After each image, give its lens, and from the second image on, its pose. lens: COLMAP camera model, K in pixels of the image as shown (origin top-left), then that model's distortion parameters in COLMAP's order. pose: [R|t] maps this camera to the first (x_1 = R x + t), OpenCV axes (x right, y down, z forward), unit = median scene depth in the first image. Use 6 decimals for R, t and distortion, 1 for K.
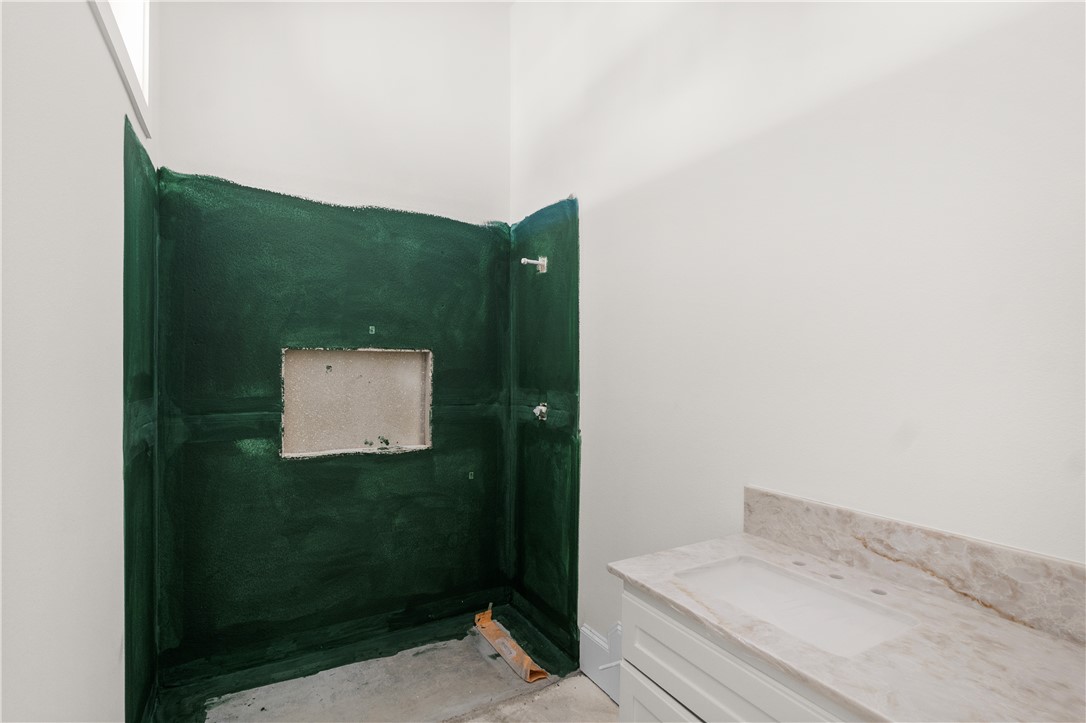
lens RADIAL K [[519.3, 0, 541.0], [0, 519.3, 364.8], [0, 0, 1]] dist [0.001465, -0.000080]
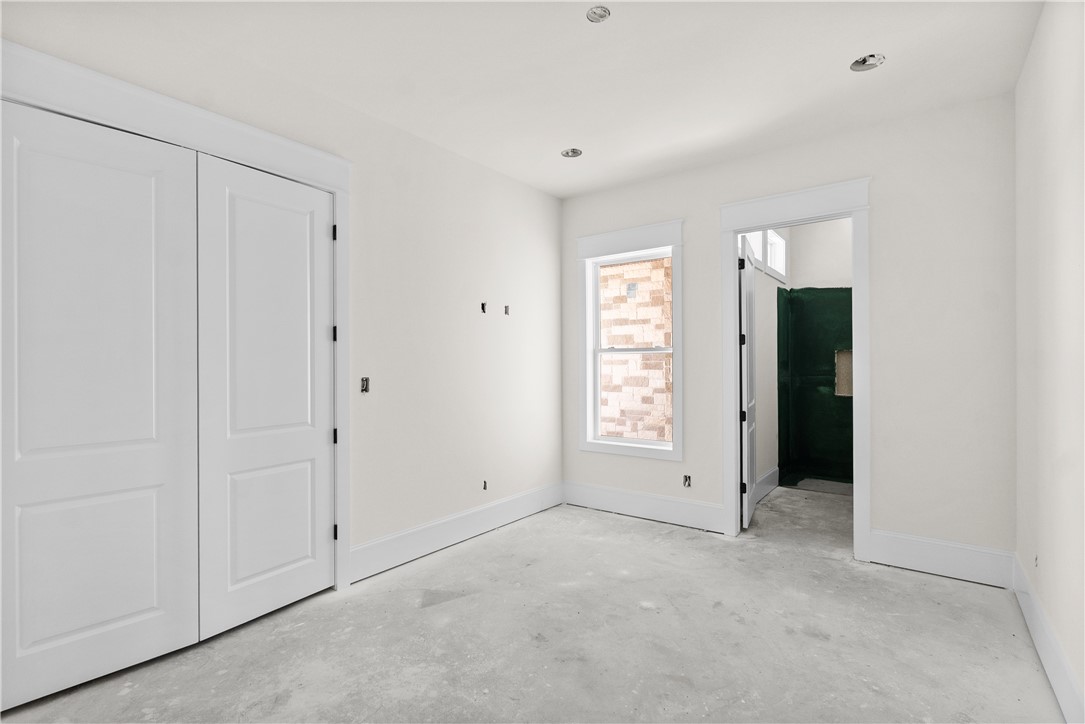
lens RADIAL K [[518.8, 0, 541.2], [0, 518.8, 361.9], [0, 0, 1]] dist [0.001465, -0.000080]
pose [[0.396669, -0.003073, -0.917956, 1.235111], [0.004578, 0.999989, -0.001370, 0.019028], [0.917950, -0.003659, 0.396679, -1.283067]]
